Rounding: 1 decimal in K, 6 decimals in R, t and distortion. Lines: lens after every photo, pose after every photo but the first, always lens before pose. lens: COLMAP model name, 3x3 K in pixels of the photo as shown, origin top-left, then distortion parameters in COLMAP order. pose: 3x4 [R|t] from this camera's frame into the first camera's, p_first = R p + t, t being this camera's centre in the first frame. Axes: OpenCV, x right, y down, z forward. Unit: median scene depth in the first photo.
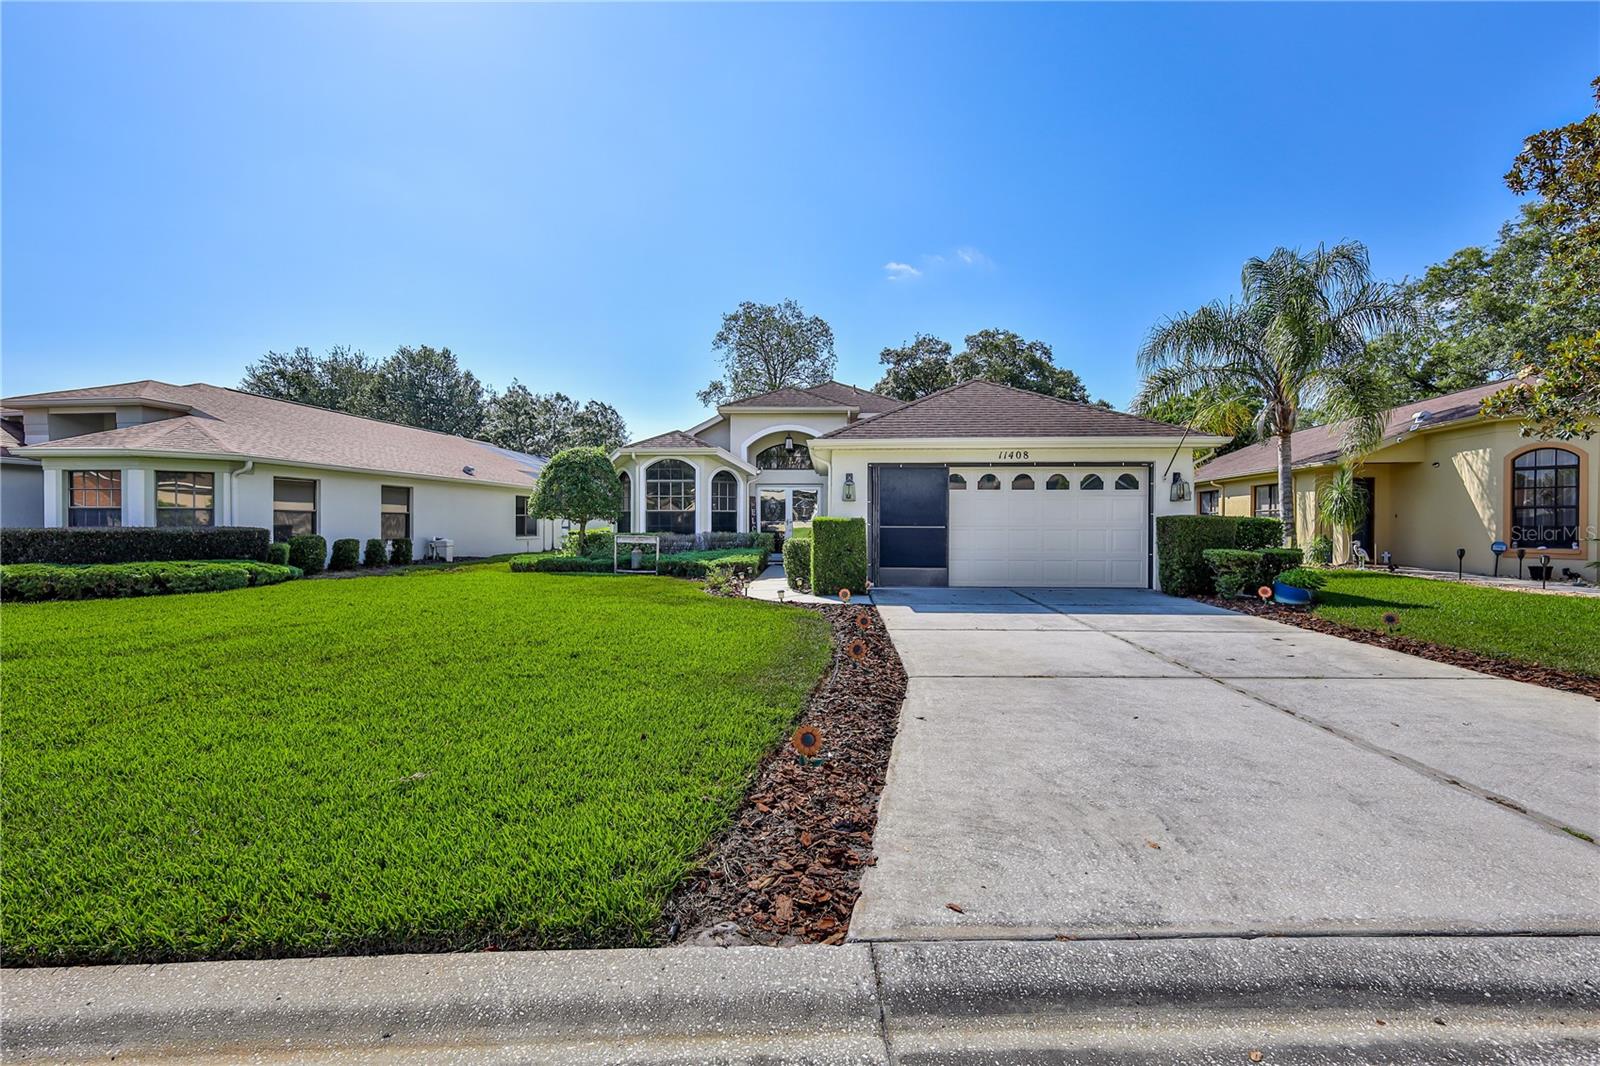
lens RADIAL K [[704.2, 0, 807.8], [0, 704.2, 524.5], [0, 0, 1]] dist [0.001634, 0.000206]
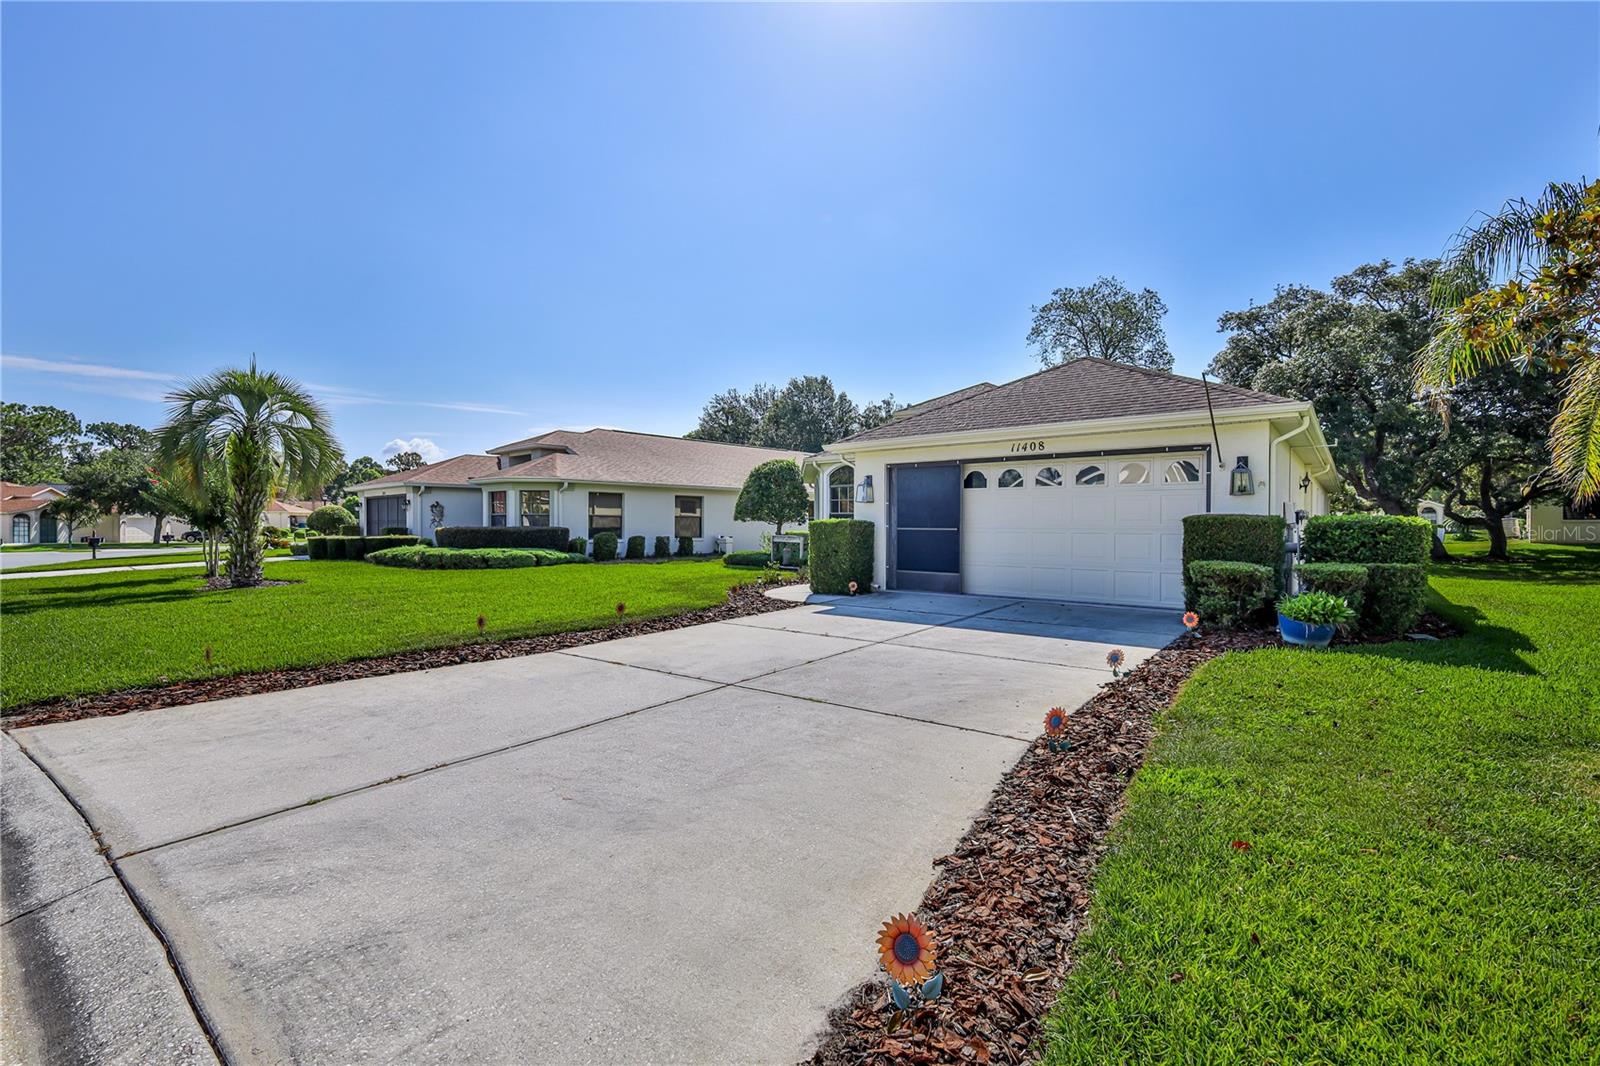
lens RADIAL K [[704.2, 0, 807.8], [0, 704.2, 524.5], [0, 0, 1]] dist [0.001634, 0.000206]
pose [[0.804723, 0.001141, -0.593649, 0.445181], [-0.002389, 0.999996, -0.001316, -0.000564], [0.593646, 0.002478, 0.804723, 0.104091]]
